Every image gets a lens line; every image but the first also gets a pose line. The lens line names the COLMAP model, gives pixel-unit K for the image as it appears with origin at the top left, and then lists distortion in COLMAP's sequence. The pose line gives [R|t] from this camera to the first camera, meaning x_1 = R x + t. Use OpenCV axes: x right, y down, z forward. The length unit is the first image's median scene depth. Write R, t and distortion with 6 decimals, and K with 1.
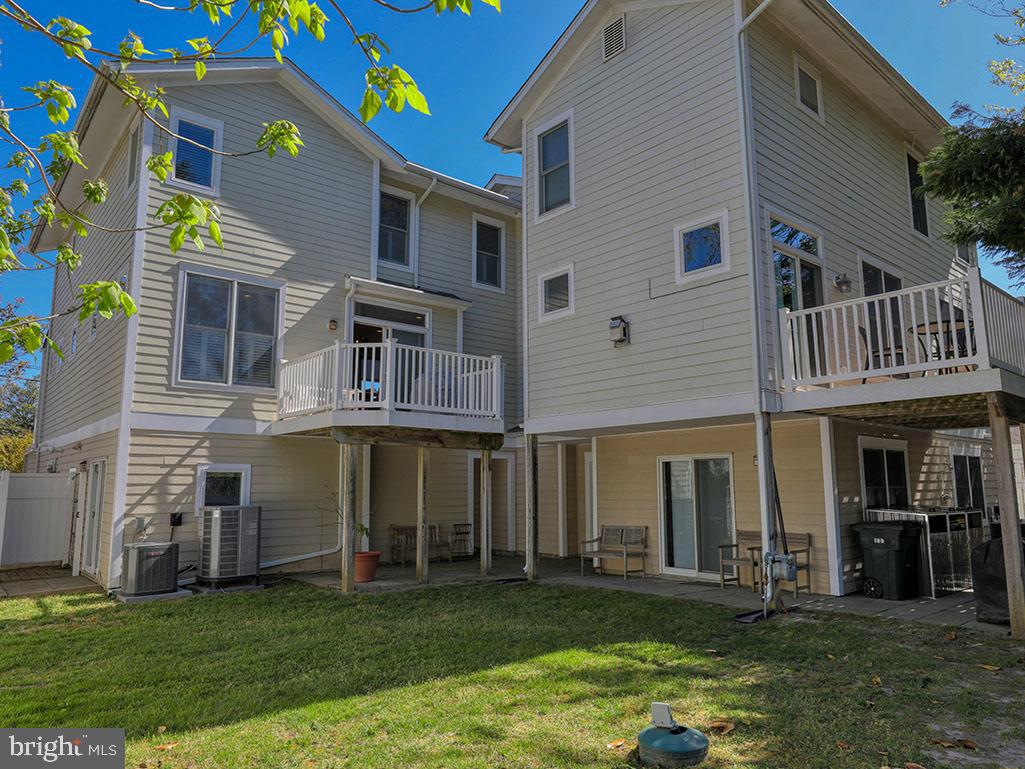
lens RADIAL K [[687.2, 0, 512.5], [0, 687.2, 384.5], [0, 0, 1]] dist [-0.021702, 0.008157]
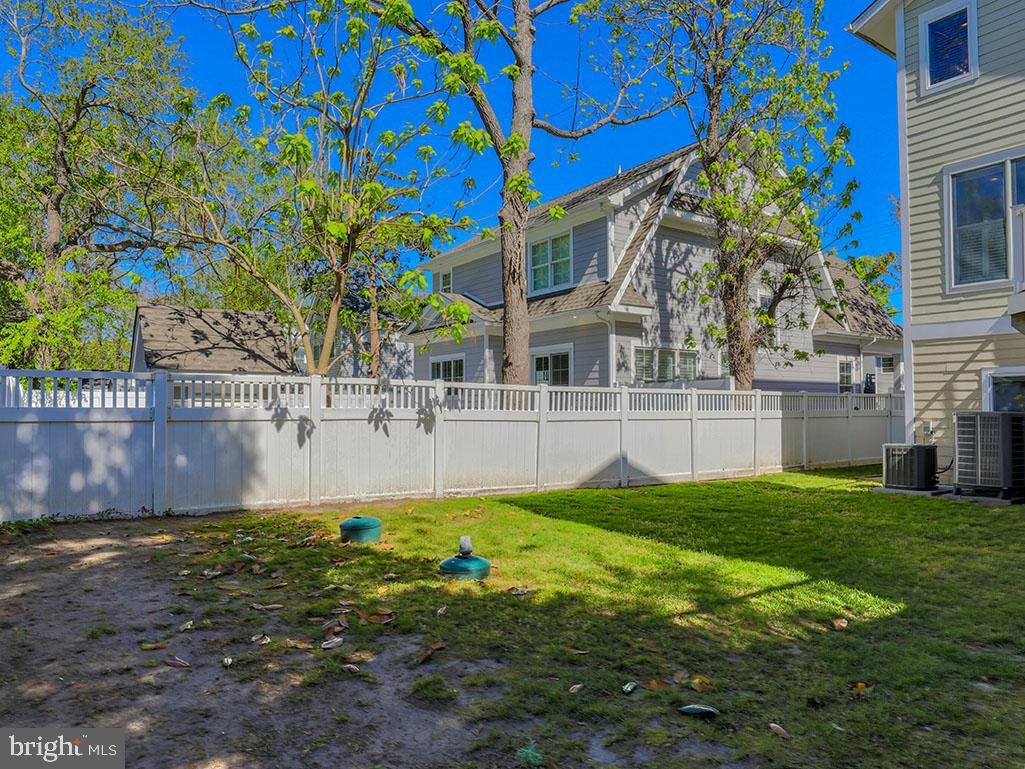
lens RADIAL K [[687.2, 0, 512.5], [0, 687.2, 384.5], [0, 0, 1]] dist [-0.021702, 0.008157]
pose [[-0.102042, -0.029830, -0.994333, 0.533682], [0.146783, 0.988158, -0.044708, 0.081327], [0.983891, -0.150513, -0.096455, 0.428979]]
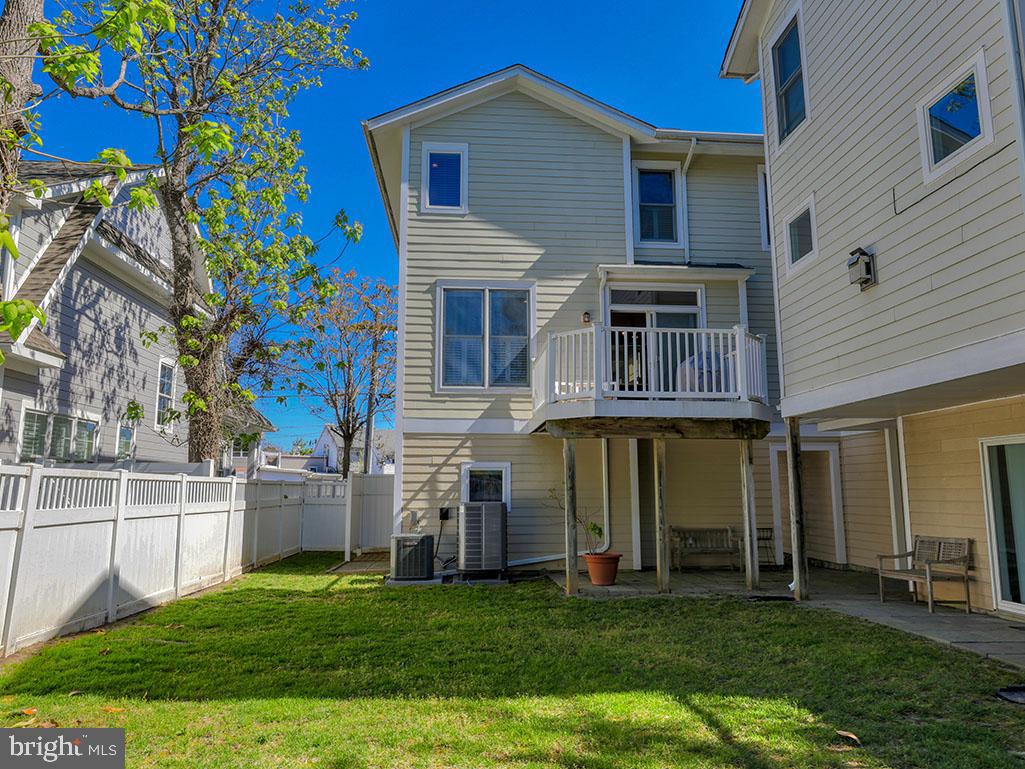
lens RADIAL K [[687.2, 0, 512.5], [0, 687.2, 384.5], [0, 0, 1]] dist [-0.021702, 0.008157]
pose [[0.806278, -0.085953, -0.585258, 0.239534], [0.084332, 0.995983, -0.030094, 0.031496], [0.585494, -0.025092, 0.810288, 0.168518]]
